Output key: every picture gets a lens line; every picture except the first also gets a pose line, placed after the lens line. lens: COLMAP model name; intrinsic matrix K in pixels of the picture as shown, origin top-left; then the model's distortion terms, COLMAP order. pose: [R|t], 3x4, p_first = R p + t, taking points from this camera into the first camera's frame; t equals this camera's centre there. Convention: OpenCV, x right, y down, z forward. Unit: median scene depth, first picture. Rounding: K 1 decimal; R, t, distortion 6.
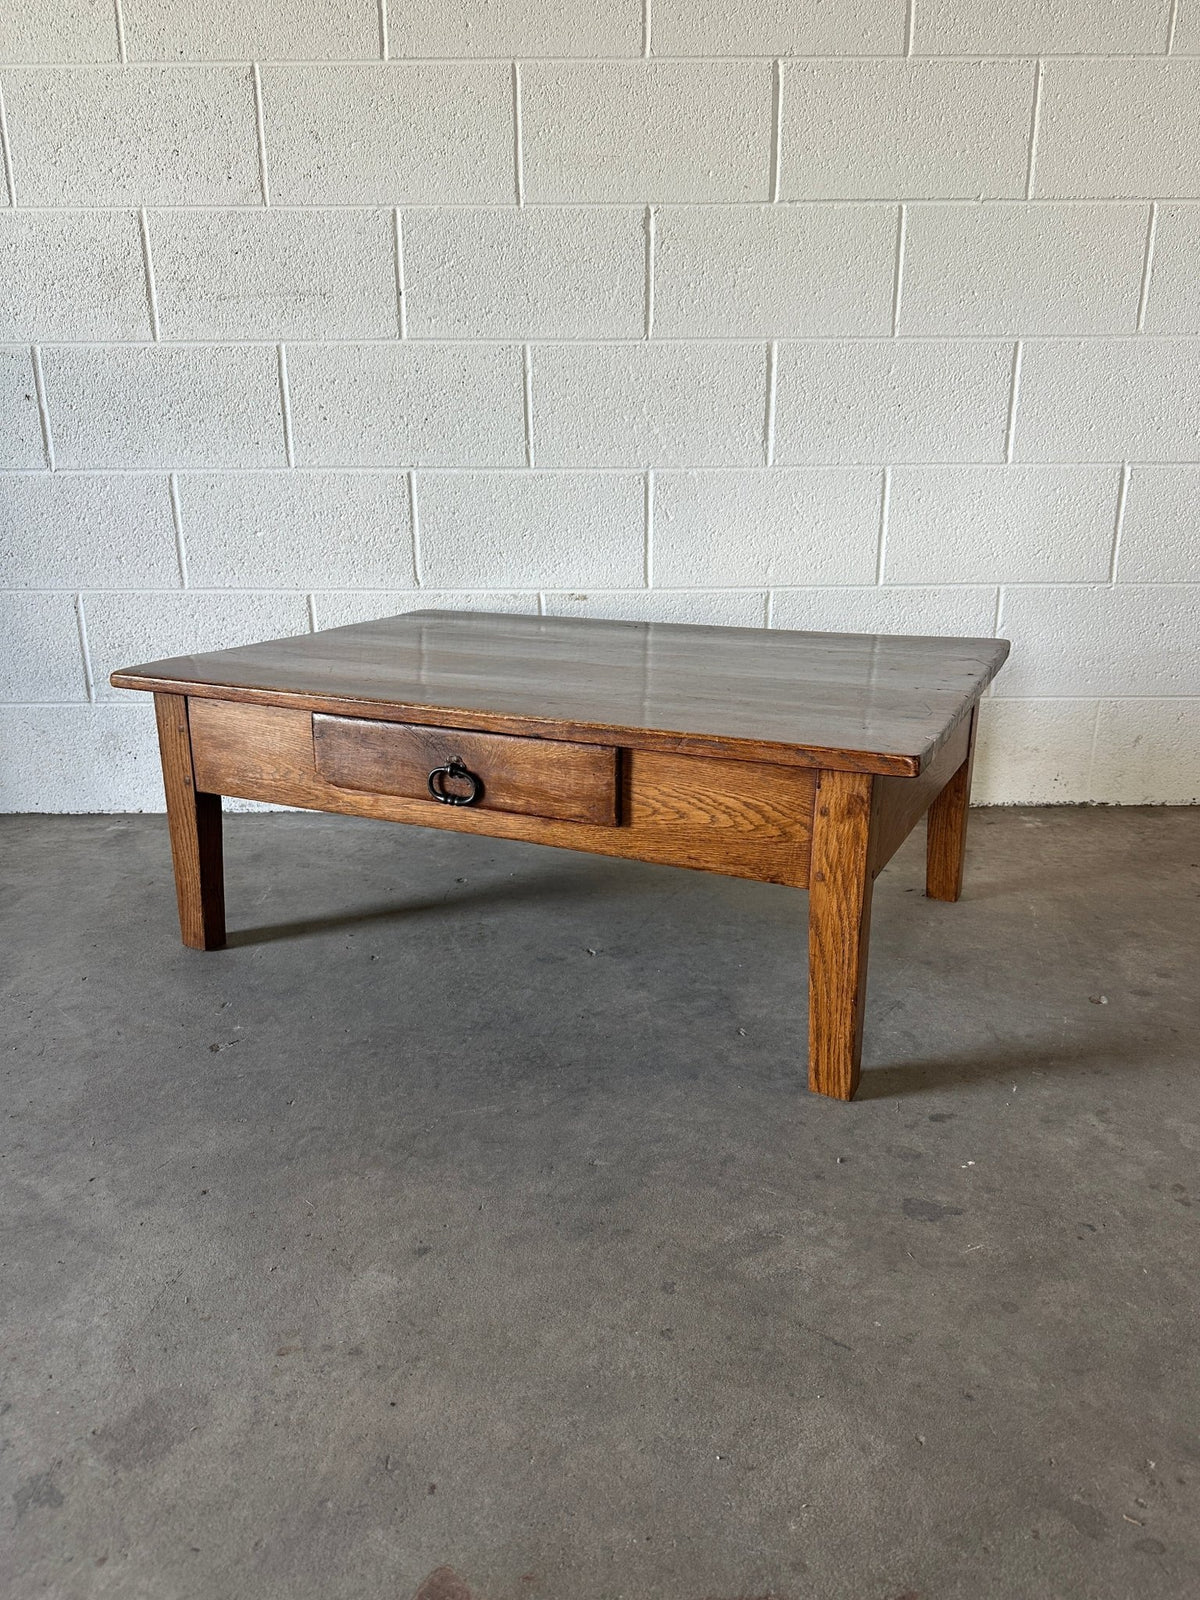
lens RADIAL K [[1140.6, 0, 596.6], [0, 1140.6, 801.8], [0, 0, 1]] dist [0.021784, -0.035778]
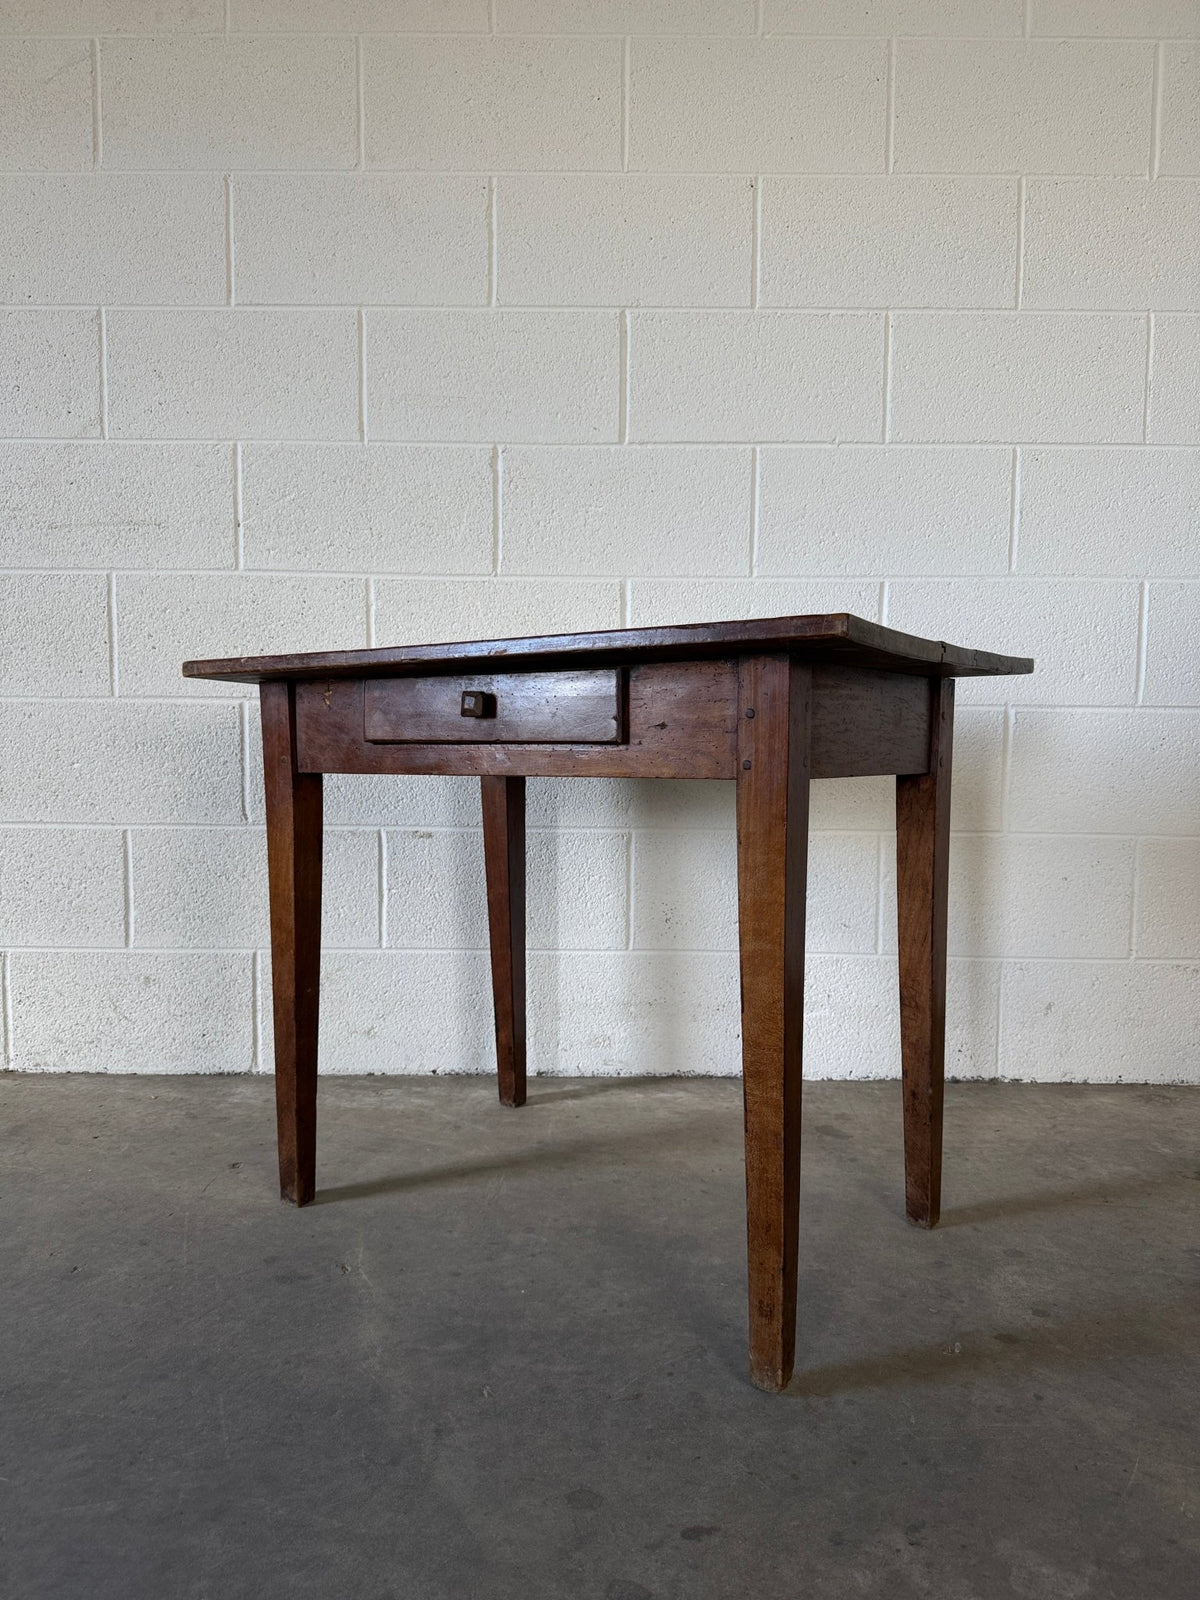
lens RADIAL K [[1140.6, 0, 600.9], [0, 1140.6, 807.0], [0, 0, 1]] dist [0.021784, -0.035778]
pose [[0.999840, 0.015902, -0.008157, 0.147623], [-0.017241, 0.978412, -0.205941, -0.019334], [0.004706, 0.206049, 0.978530, 0.110082]]
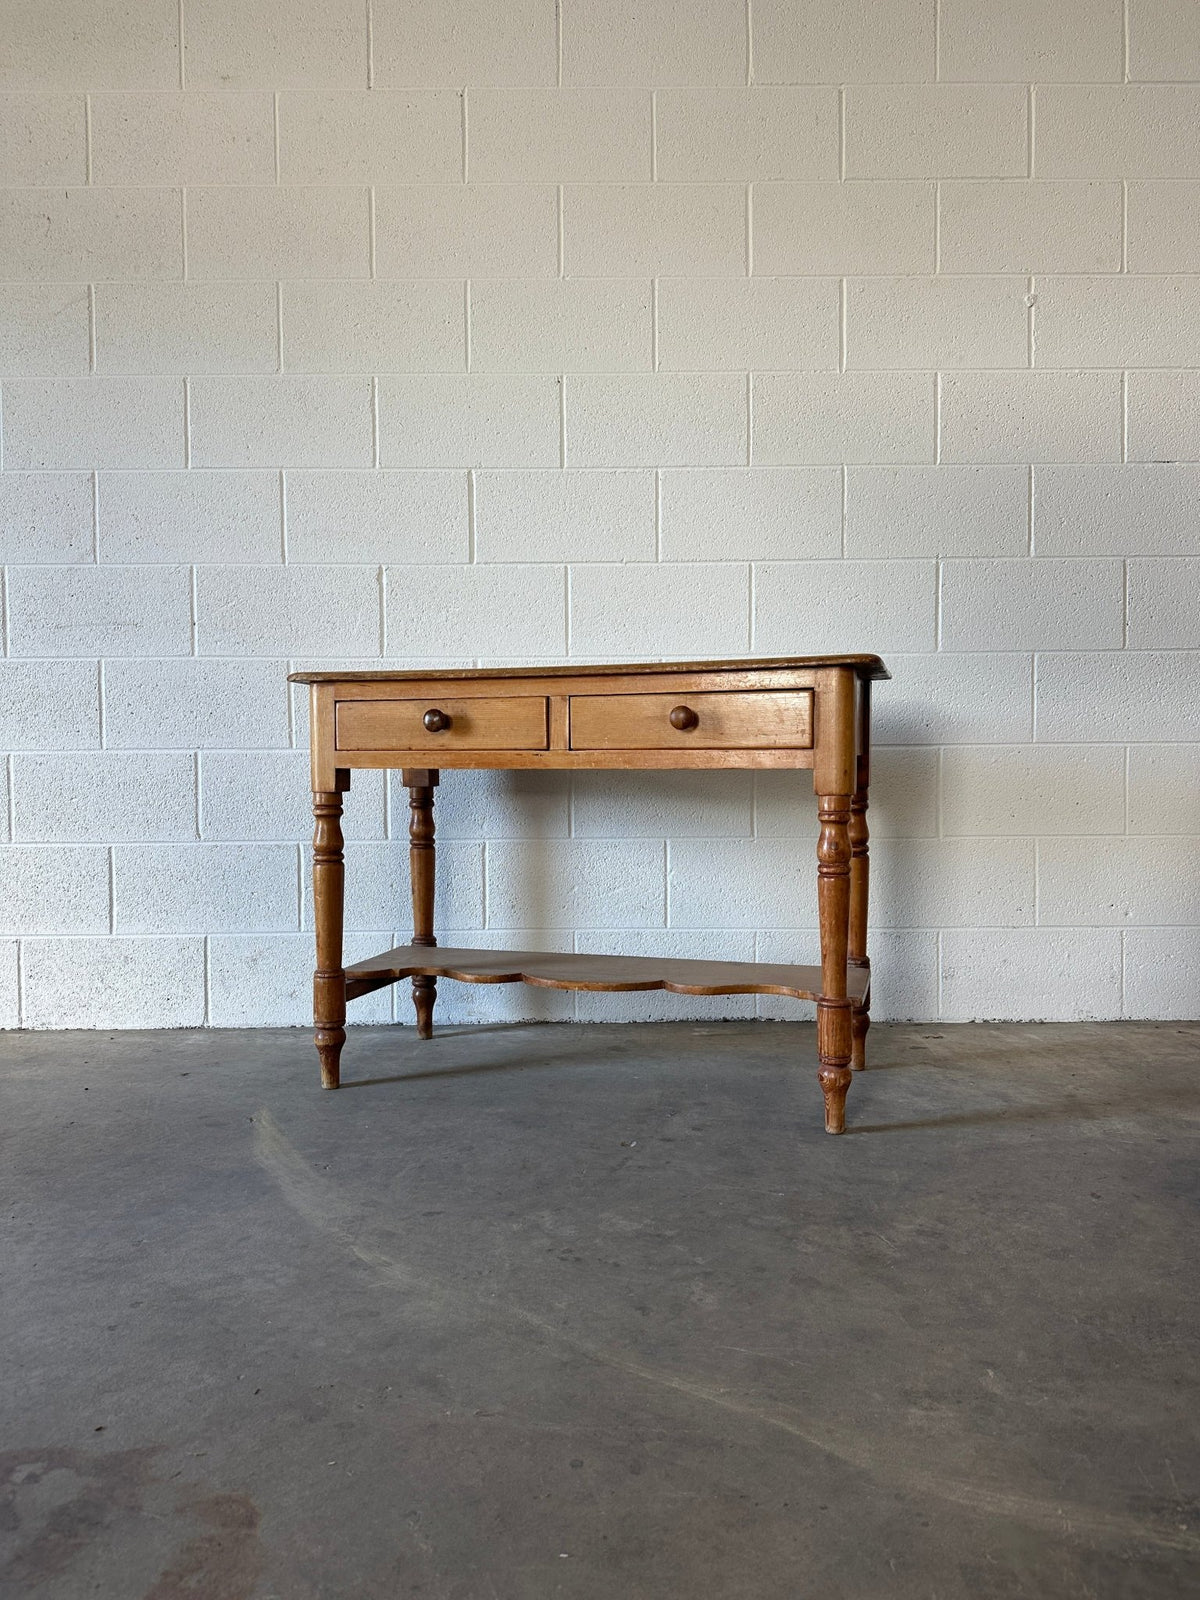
lens RADIAL K [[1140.6, 0, 605.5], [0, 1140.6, 794.7], [0, 0, 1]] dist [0.021784, -0.035778]
pose [[0.999997, -0.001486, 0.002133, 0.308924], [0.001991, 0.965395, -0.260786, 0.096912], [-0.001671, 0.260789, 0.965394, -0.236448]]
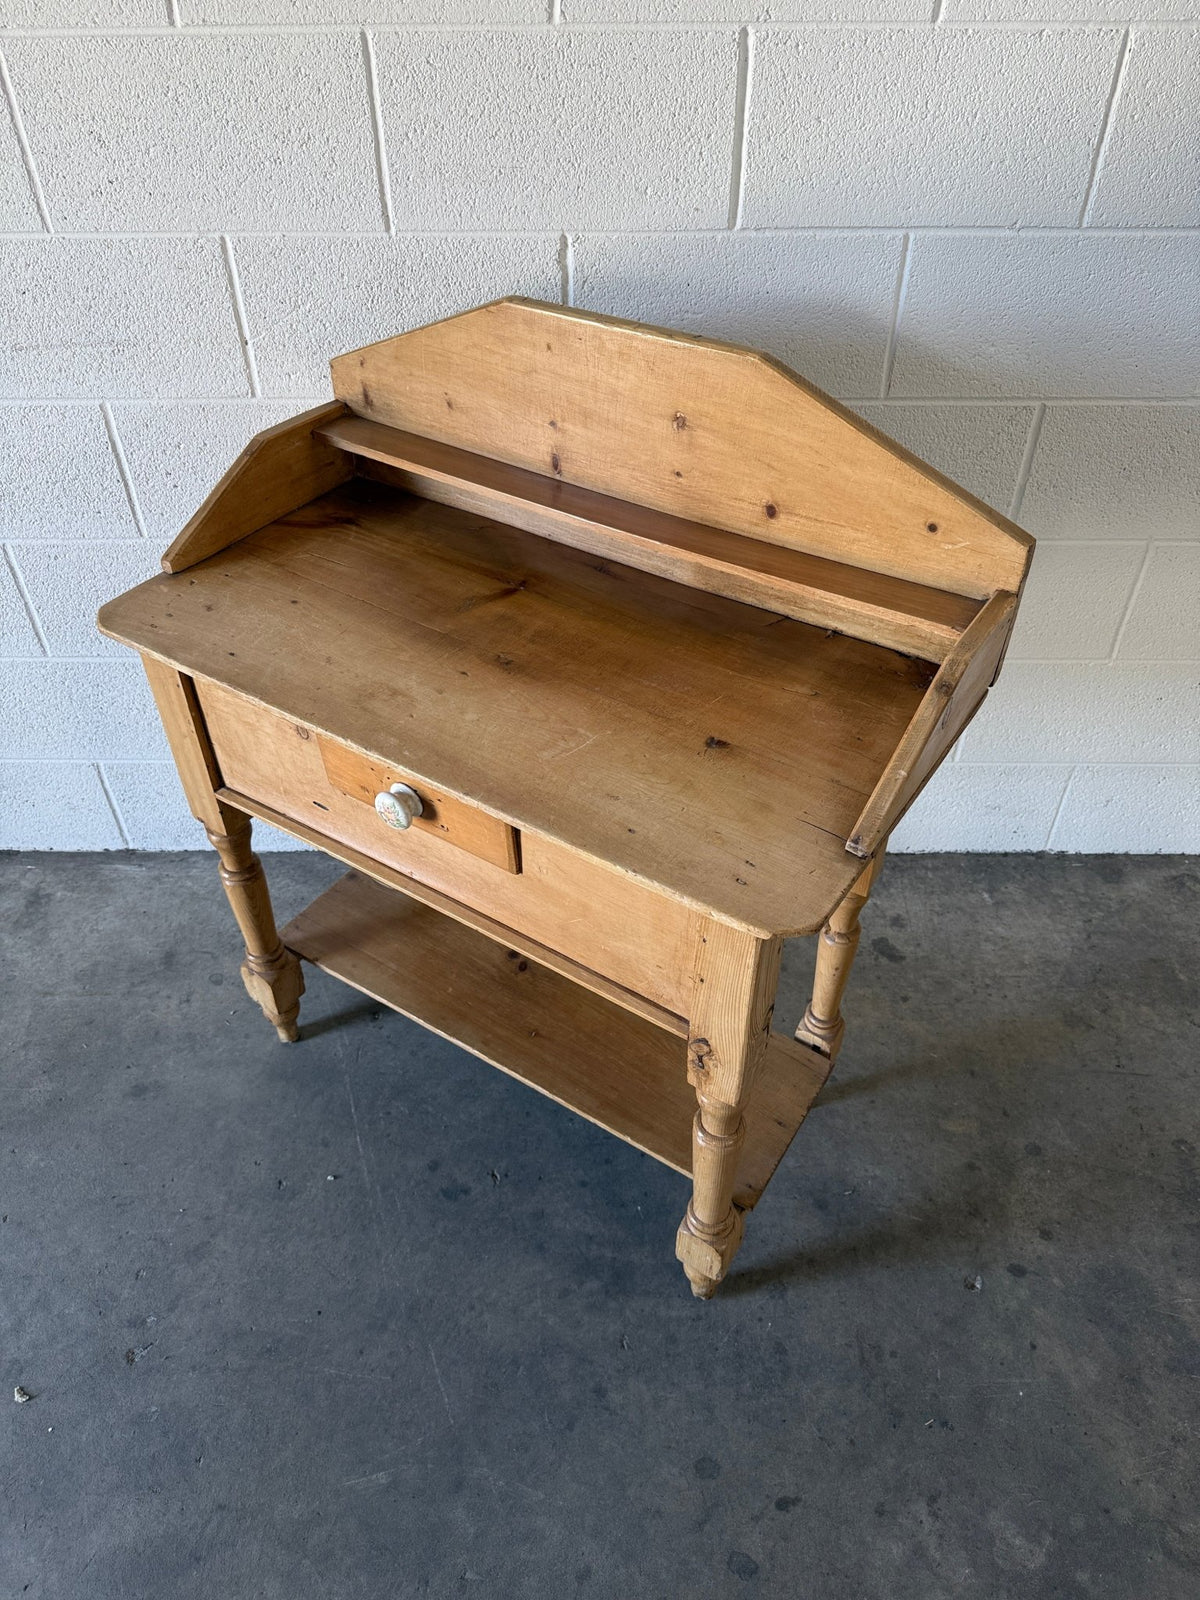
lens RADIAL K [[1140.6, 0, 598.3], [0, 1140.6, 805.0], [0, 0, 1]] dist [0.021784, -0.035778]
pose [[0.999913, 0.009622, -0.008998, 0.077164], [-0.004963, 0.907842, 0.419283, -0.494661], [0.012203, -0.419202, 0.907811, 0.175120]]
